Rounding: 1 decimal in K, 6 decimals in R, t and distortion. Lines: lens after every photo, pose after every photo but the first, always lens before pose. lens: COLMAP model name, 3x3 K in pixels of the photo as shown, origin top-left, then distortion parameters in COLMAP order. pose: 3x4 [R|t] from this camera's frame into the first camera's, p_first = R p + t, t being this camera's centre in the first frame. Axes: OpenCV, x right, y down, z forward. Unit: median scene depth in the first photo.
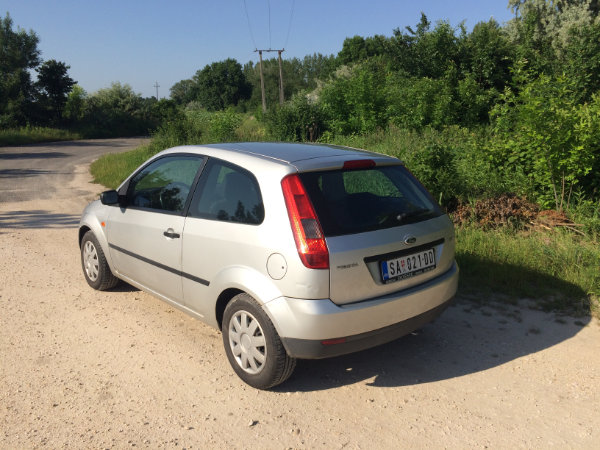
lens RADIAL K [[514.9, 0, 299.5], [0, 514.9, 228.7], [0, 0, 1]] dist [0.052933, -0.099889]
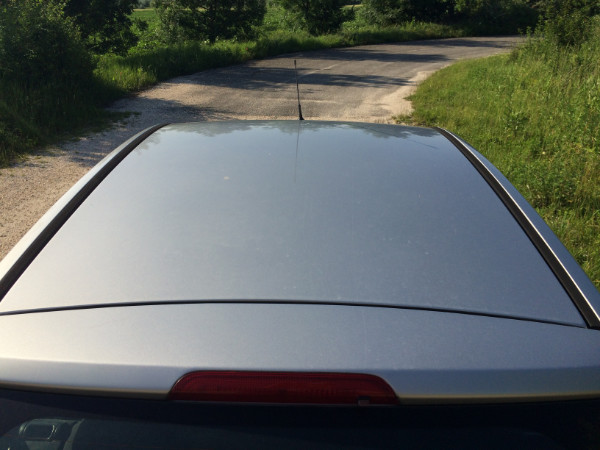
lens RADIAL K [[514.9, 0, 297.7], [0, 514.9, 223.3], [0, 0, 1]] dist [0.052933, -0.099889]
pose [[0.725888, 0.257375, -0.637844, 0.178545], [-0.135874, 0.962734, 0.233841, -0.179118], [0.674259, -0.083076, 0.733807, 0.644509]]
